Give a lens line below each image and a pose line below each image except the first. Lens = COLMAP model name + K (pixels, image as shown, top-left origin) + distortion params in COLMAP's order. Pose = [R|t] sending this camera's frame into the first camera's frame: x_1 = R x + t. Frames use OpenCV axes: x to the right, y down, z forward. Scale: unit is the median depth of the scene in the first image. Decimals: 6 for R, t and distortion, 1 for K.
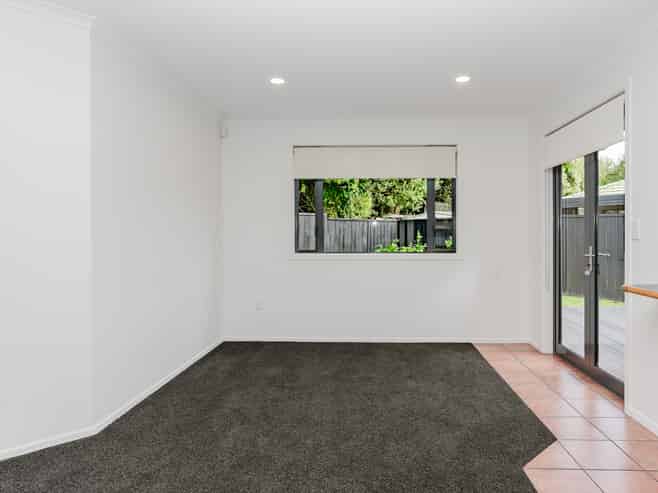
lens RADIAL K [[494.5, 0, 329.0], [0, 494.5, 246.5], [0, 0, 1]] dist [0.000465, 0.001862]
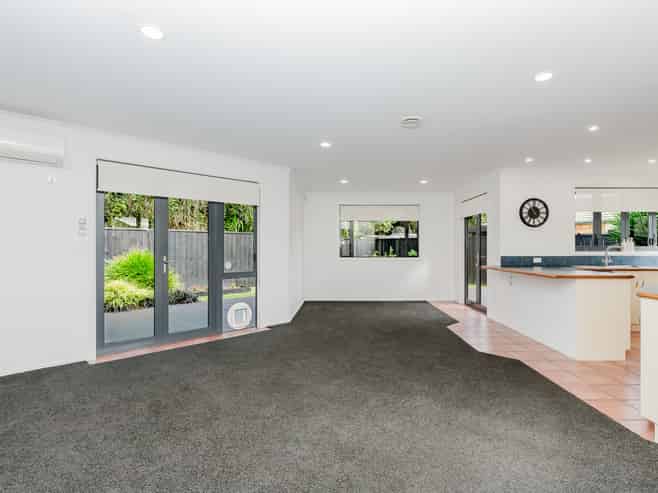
lens RADIAL K [[351.2, 0, 329.0], [0, 351.2, 246.5], [0, 0, 1]] dist [-0.003060, -0.000908]
pose [[0.999790, 0.005295, 0.019773, -0.138493], [-0.004717, 0.999563, -0.029184, 0.010836], [-0.019919, 0.029084, 0.999378, -0.427808]]
